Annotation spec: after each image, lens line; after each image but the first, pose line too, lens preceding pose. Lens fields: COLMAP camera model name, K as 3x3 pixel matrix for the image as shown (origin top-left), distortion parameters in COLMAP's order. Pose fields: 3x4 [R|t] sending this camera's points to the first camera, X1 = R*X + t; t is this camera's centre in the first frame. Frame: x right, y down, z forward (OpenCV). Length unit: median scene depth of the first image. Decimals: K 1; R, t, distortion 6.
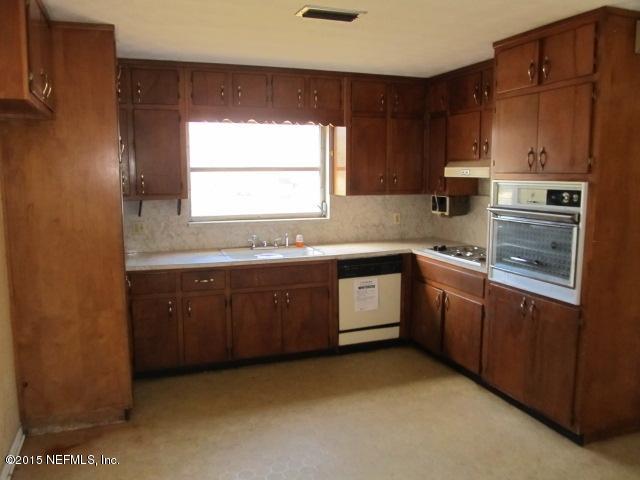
lens RADIAL K [[527.6, 0, 321.4], [0, 527.6, 241.4], [0, 0, 1]] dist [-0.059591, 0.017096]
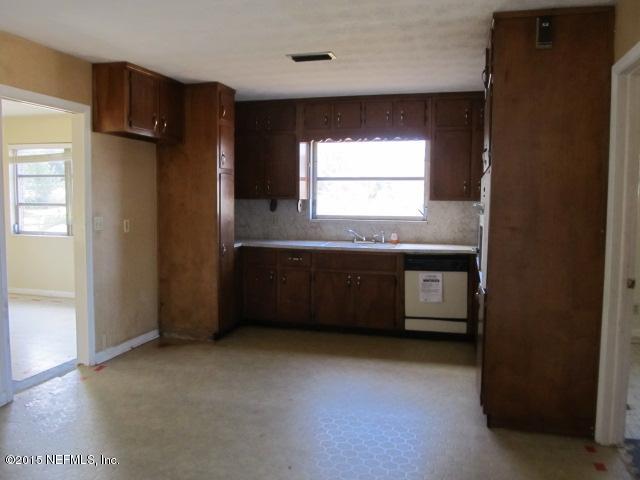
lens RADIAL K [[527.6, 0, 318.9], [0, 527.6, 238.2], [0, 0, 1]] dist [-0.059591, 0.017096]
pose [[0.803304, 0.049123, -0.593541, 0.557758], [-0.088532, 0.995369, -0.037441, 0.060609], [0.588953, 0.082624, 0.803933, -0.044770]]
